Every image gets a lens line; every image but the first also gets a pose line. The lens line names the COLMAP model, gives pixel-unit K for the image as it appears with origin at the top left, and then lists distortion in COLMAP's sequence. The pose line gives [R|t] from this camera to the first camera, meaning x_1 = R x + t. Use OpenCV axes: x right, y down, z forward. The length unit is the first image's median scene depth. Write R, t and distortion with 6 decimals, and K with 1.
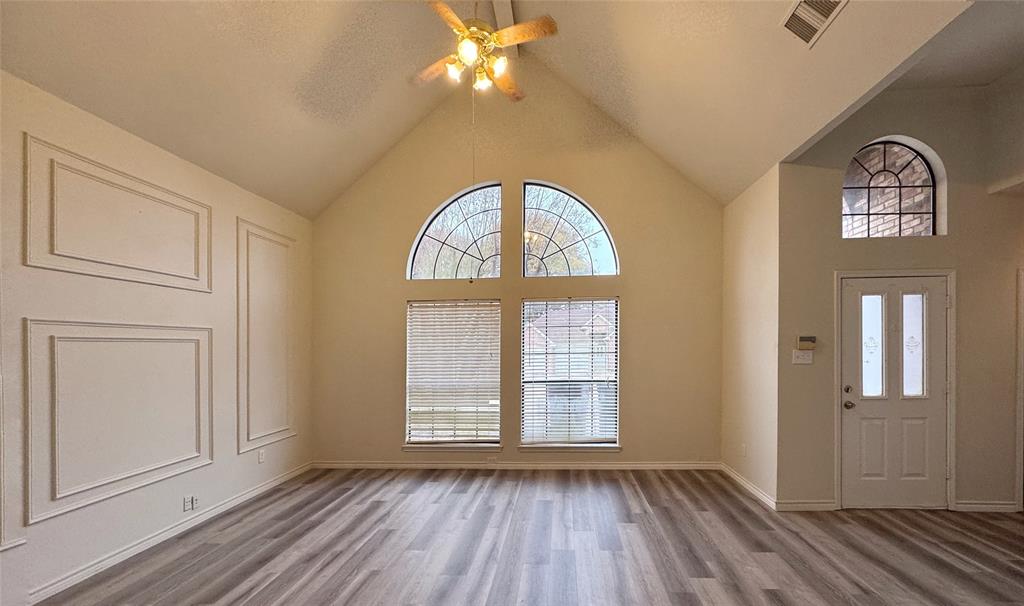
lens RADIAL K [[419.3, 0, 535.4], [0, 419.3, 350.2], [0, 0, 1]] dist [-0.003868, -0.001790]
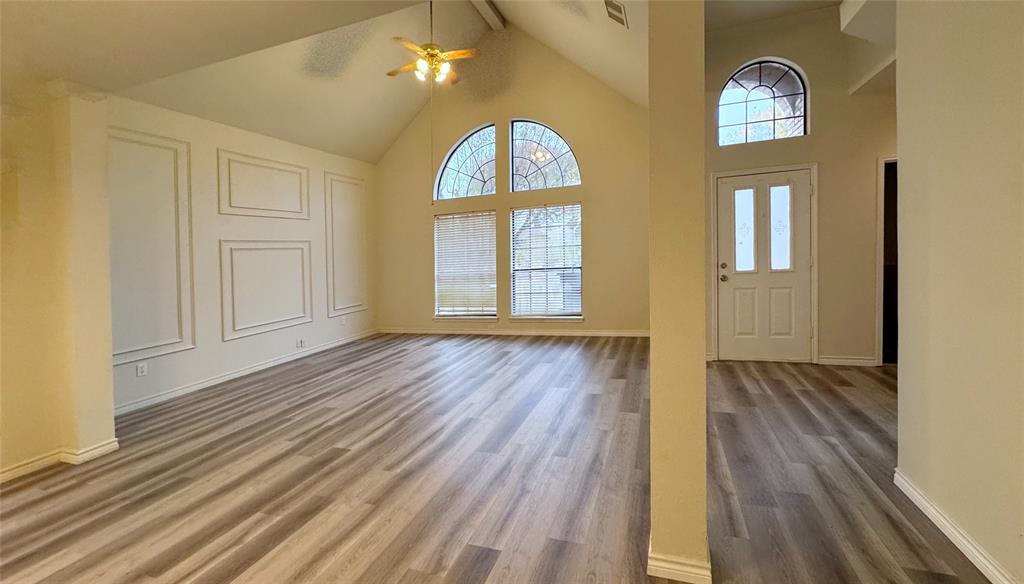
lens RADIAL K [[413.6, 0, 522.7], [0, 413.6, 246.6], [0, 0, 1]] dist [-0.001282, -0.000846]
pose [[0.959926, -0.041784, -0.277123, 0.448052], [0.038483, 0.999109, -0.017342, 0.029333], [0.277600, 0.005983, 0.960678, -0.318003]]
